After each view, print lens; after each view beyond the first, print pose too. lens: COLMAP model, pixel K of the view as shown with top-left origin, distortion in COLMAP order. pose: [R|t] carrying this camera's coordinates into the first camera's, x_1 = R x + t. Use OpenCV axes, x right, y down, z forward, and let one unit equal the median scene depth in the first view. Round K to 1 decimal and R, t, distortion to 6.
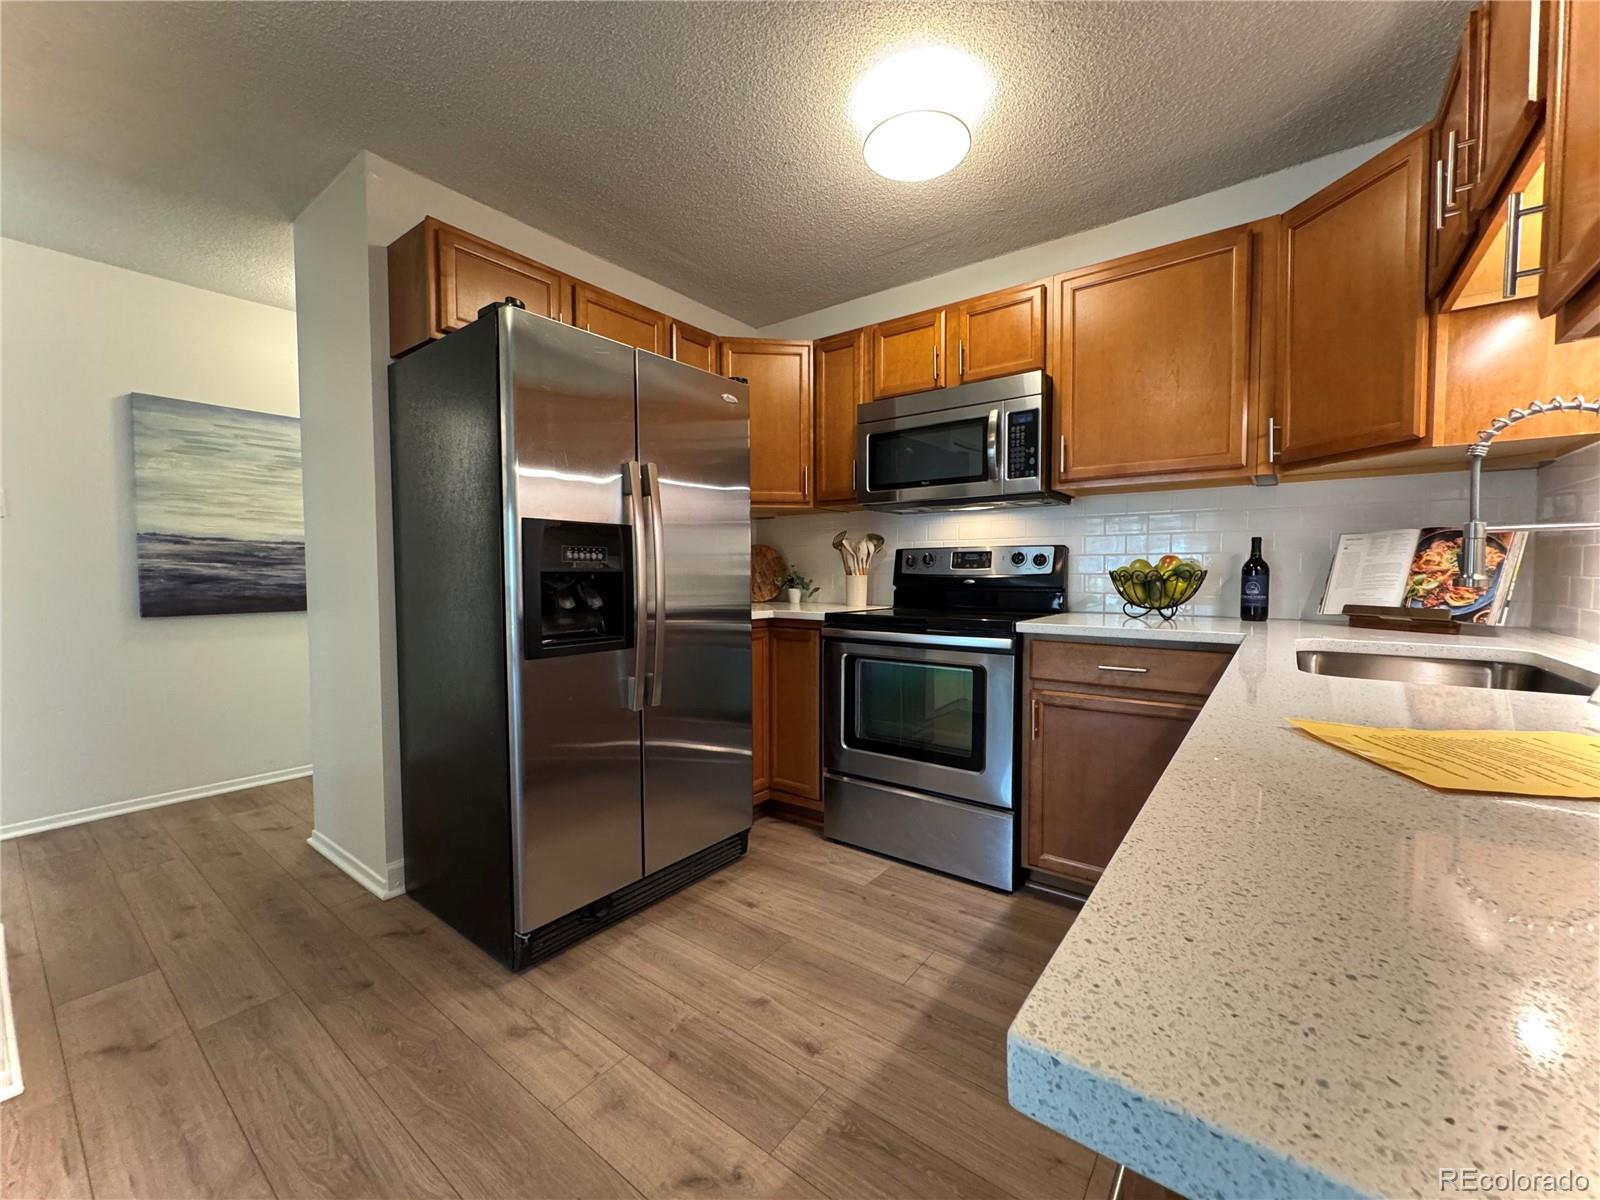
lens RADIAL K [[641.1, 0, 802.1], [0, 641.1, 594.5], [0, 0, 1]] dist [-0.003922, 0.000072]
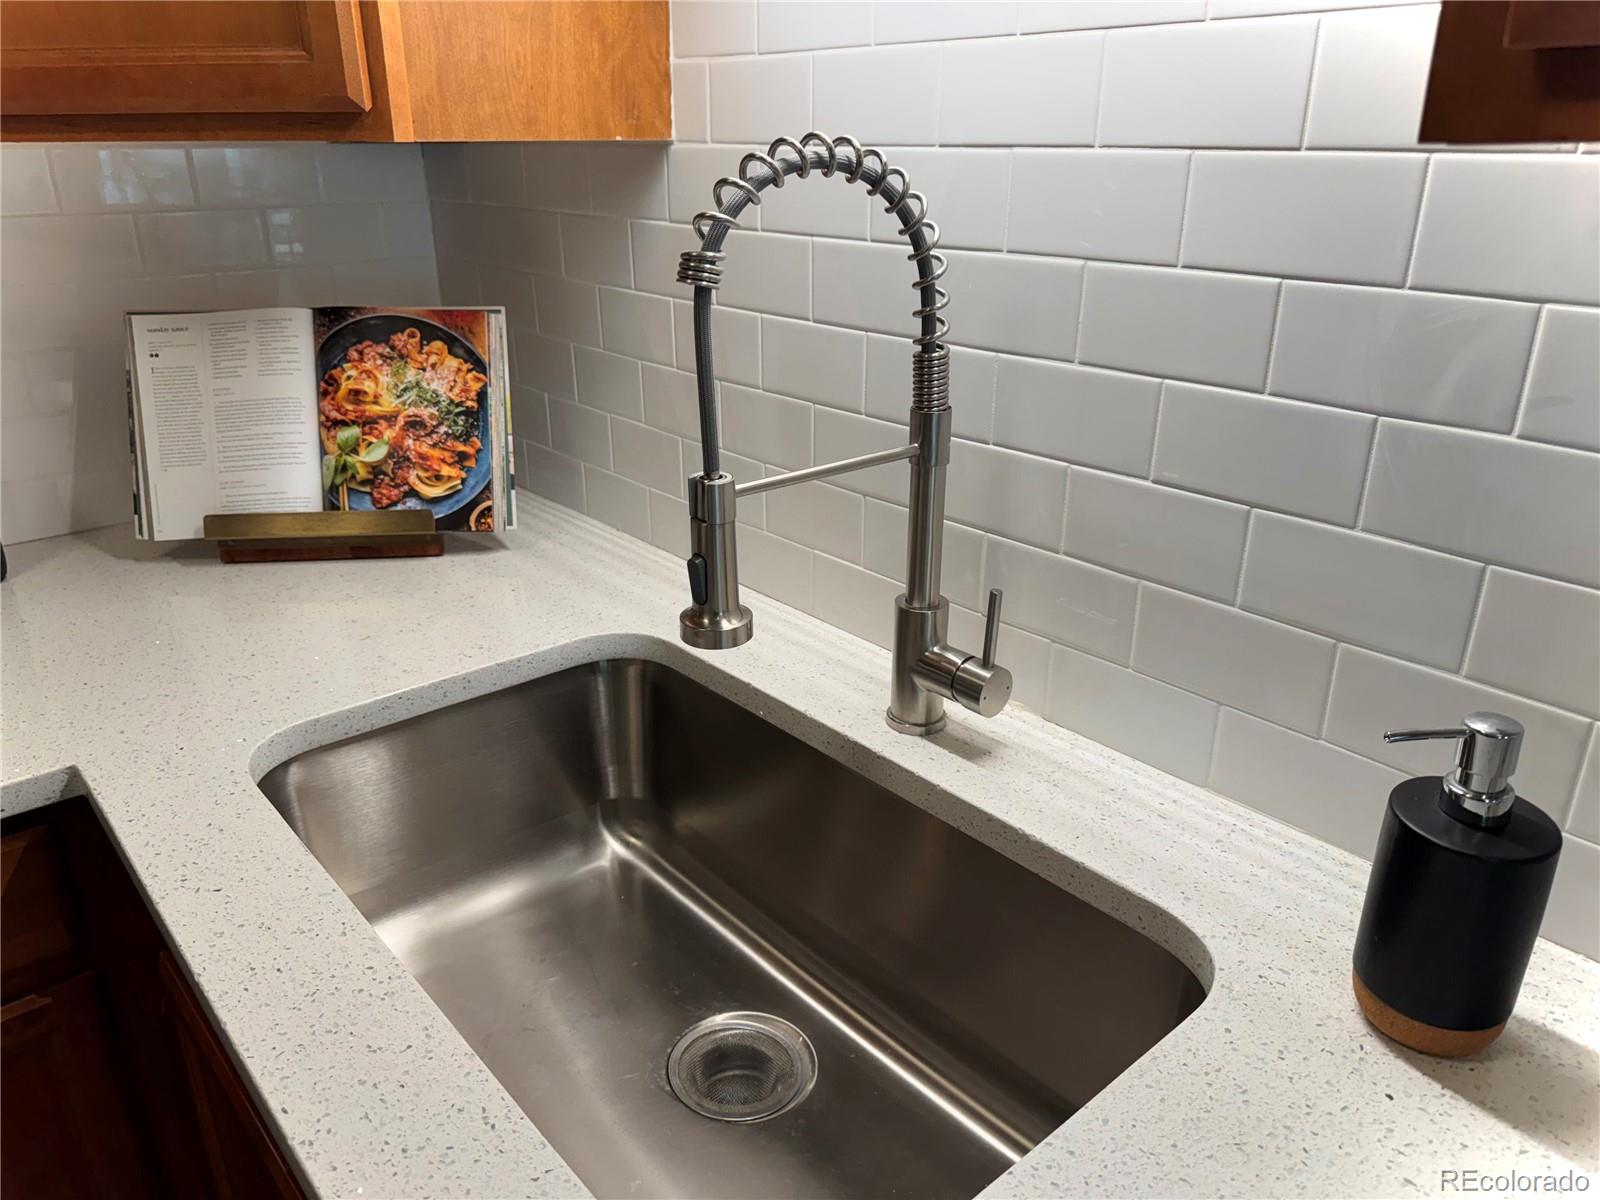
lens RADIAL K [[1139.0, 0, 799.9], [0, 1139.0, 598.4], [0, 0, 1]] dist [-0.008397, -0.002573]
pose [[0.204403, -0.368703, 0.906795, 0.312442], [0.043549, 0.928861, 0.367859, -0.192913], [-0.977918, -0.035701, 0.205919, 0.559679]]
